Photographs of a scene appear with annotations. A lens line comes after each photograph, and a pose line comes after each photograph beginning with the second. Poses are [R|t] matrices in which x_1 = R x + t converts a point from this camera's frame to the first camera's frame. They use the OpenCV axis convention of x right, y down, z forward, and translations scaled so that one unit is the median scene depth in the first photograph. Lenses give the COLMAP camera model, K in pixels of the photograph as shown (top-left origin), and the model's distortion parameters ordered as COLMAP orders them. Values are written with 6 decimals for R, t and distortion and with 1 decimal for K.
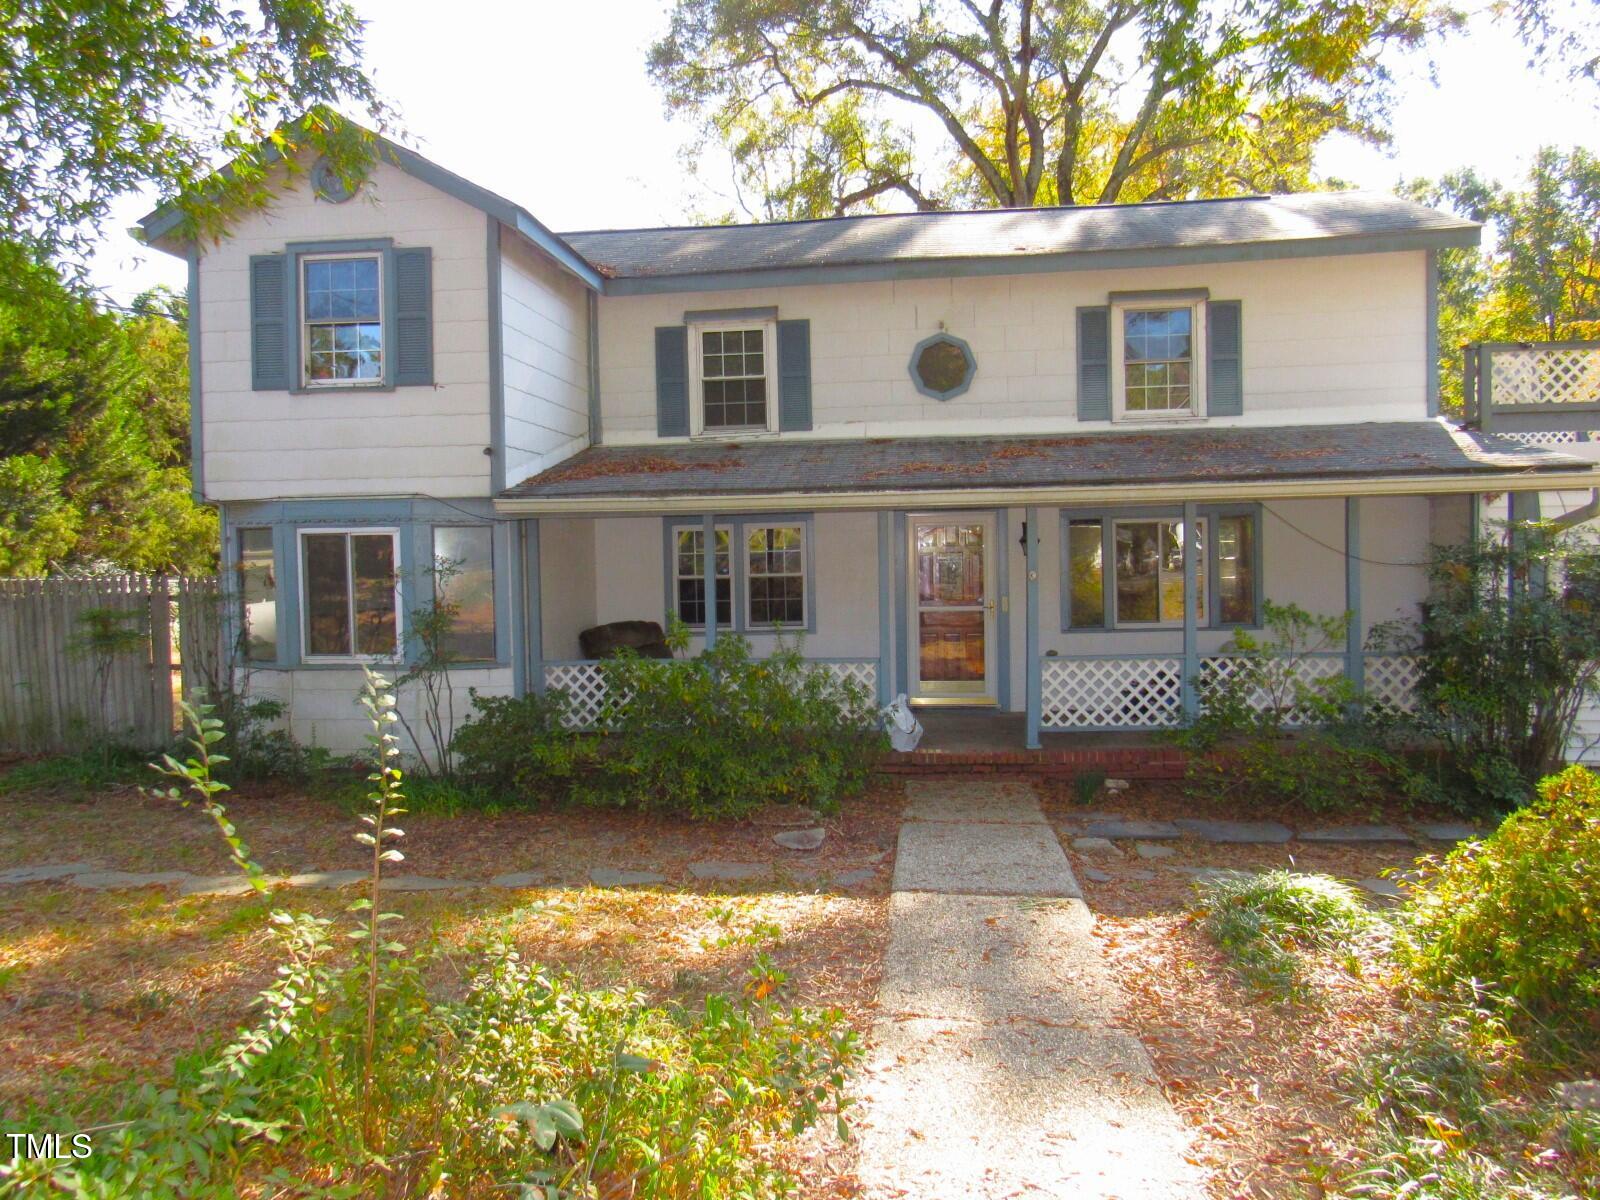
lens RADIAL K [[1150.7, 0, 800.0], [0, 1150.7, 600.0], [0, 0, 1]] dist [-0.024210, 0.010474]
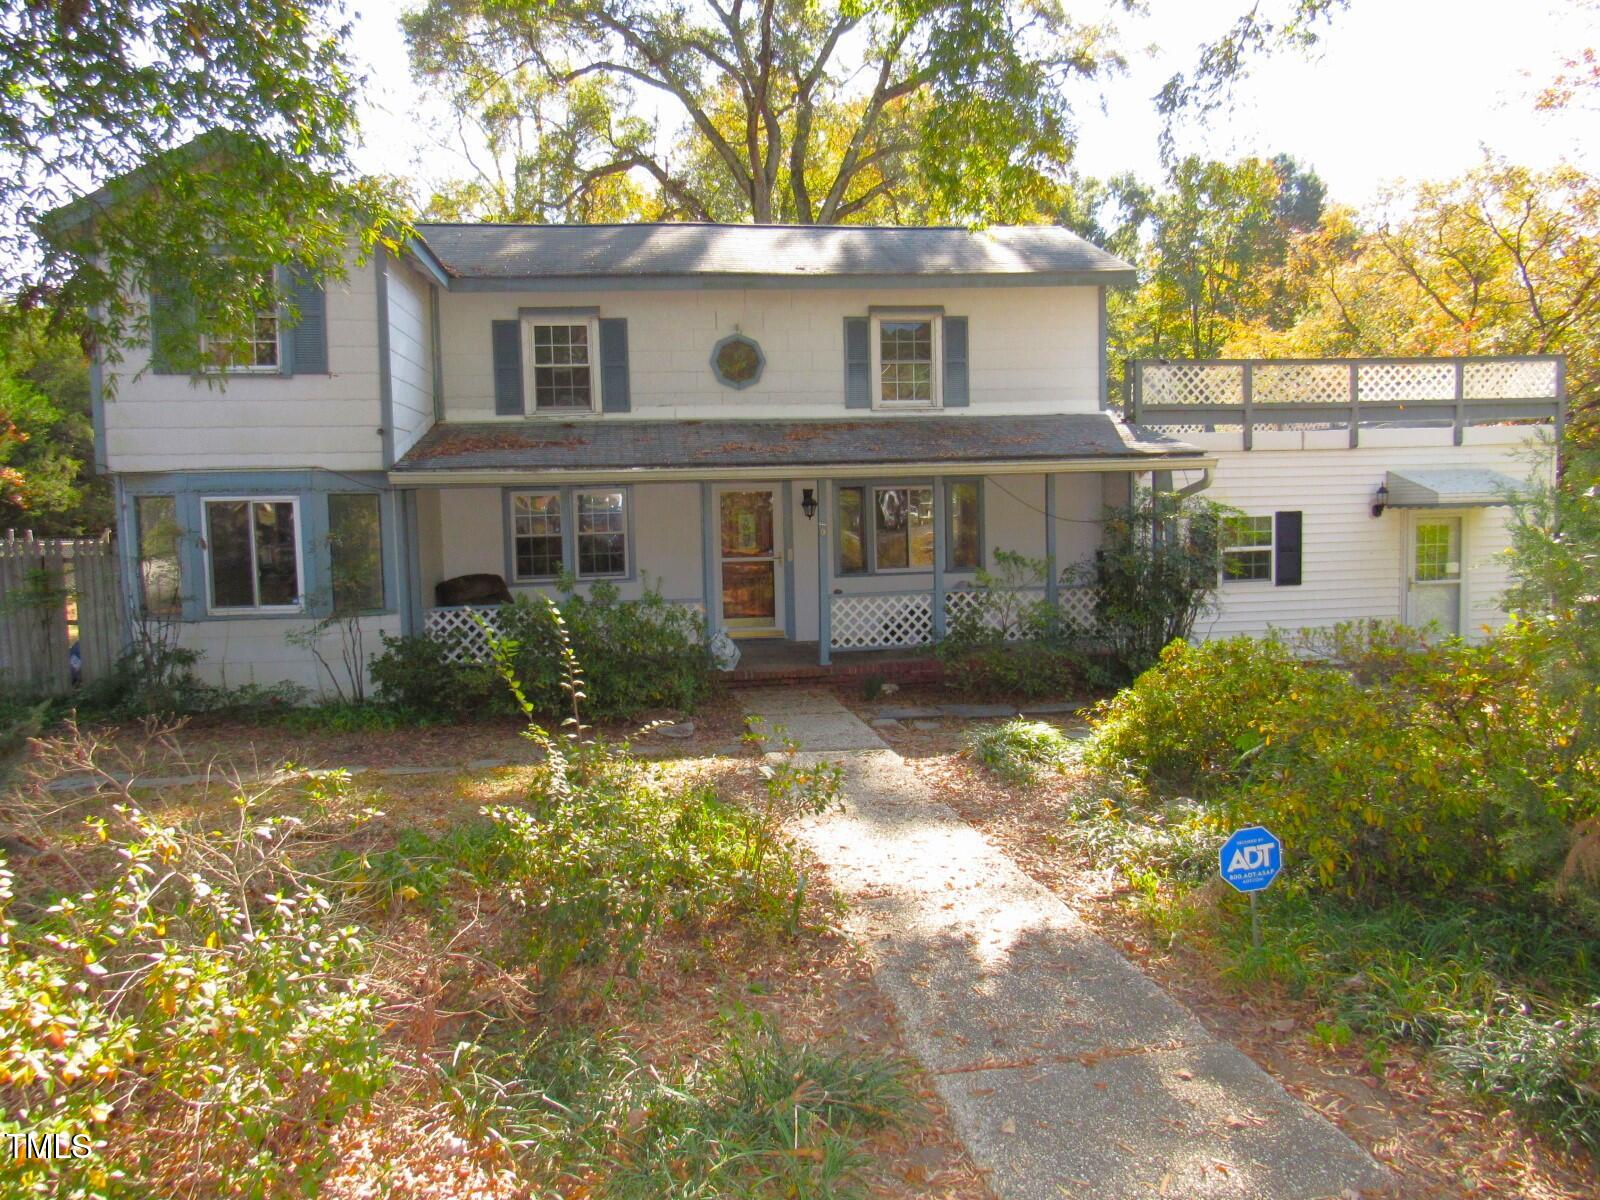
lens RADIAL K [[1150.7, 0, 800.0], [0, 1150.7, 600.0], [0, 0, 1]] dist [-0.024210, 0.010474]
pose [[0.969354, -0.023287, 0.244564, -0.118617], [0.013745, 0.999079, 0.040650, 0.001761], [-0.245285, -0.036042, 0.968781, -0.213189]]
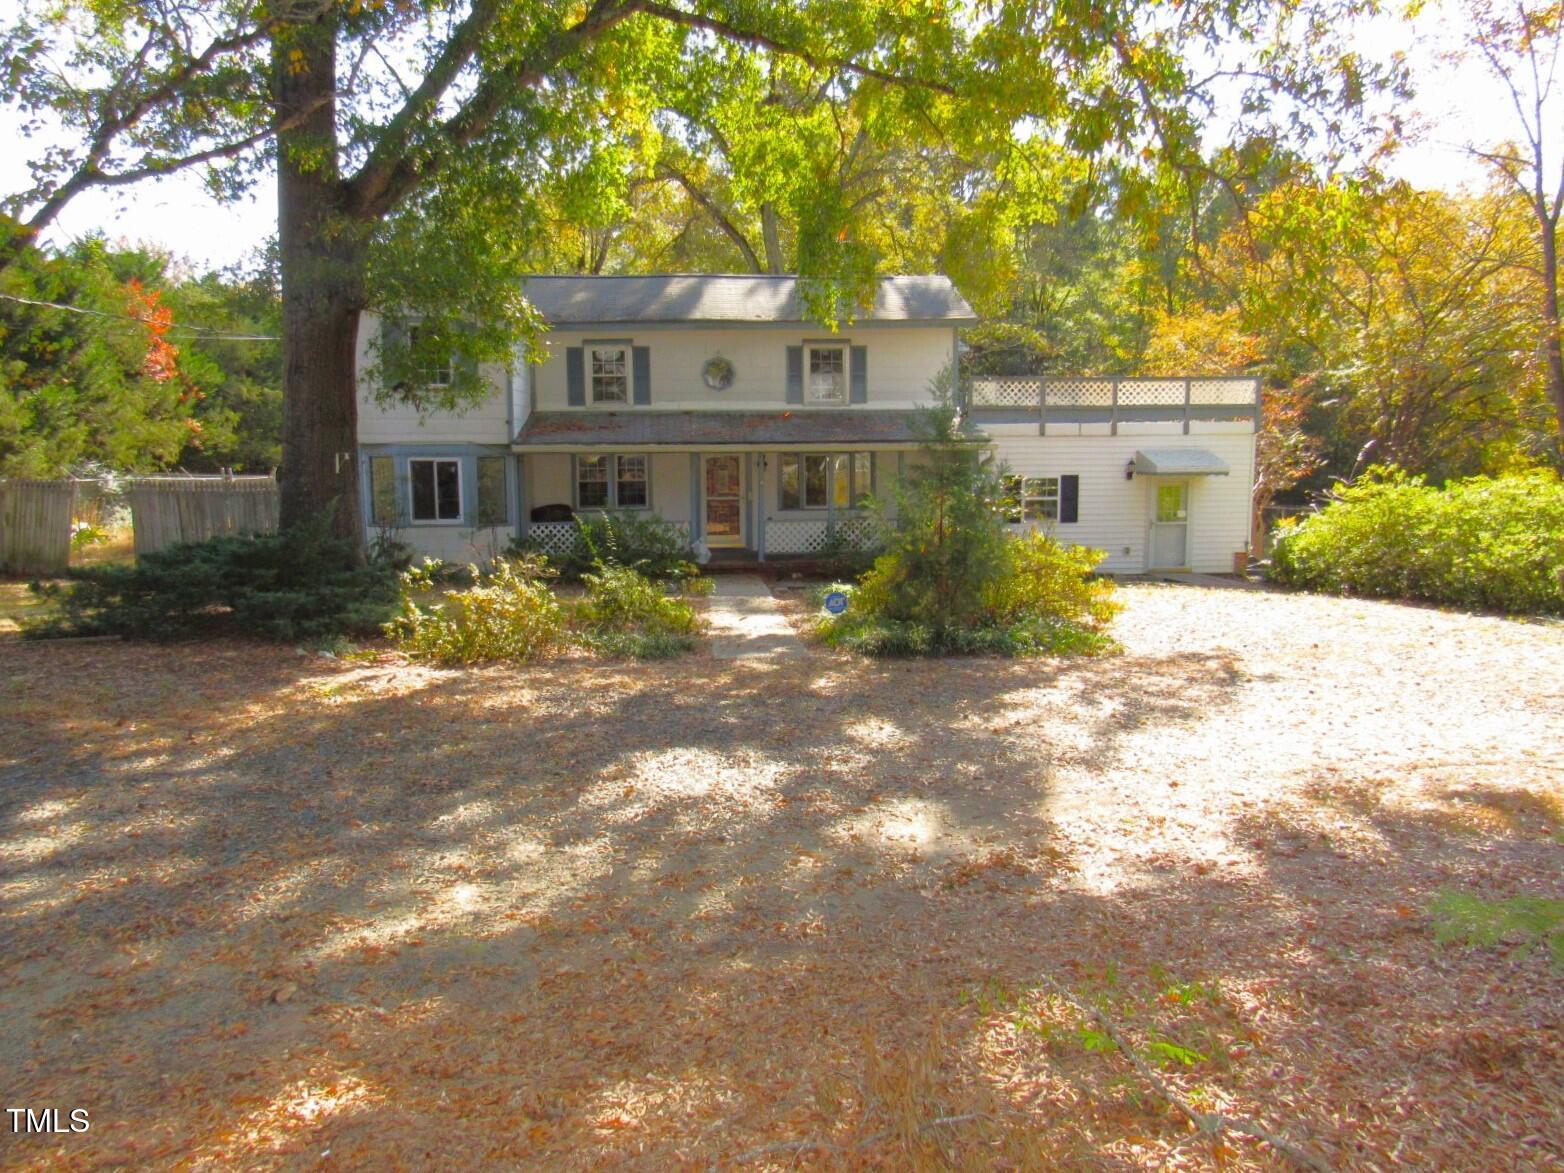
lens RADIAL K [[1156.9, 0, 782.0], [0, 1156.9, 586.5], [0, 0, 1]] dist [-0.066141, 0.000730]
pose [[0.980823, -0.009146, 0.194688, -0.156297], [-0.006565, 0.996781, 0.079902, -0.001080], [-0.194792, -0.079648, 0.977605, -0.968746]]
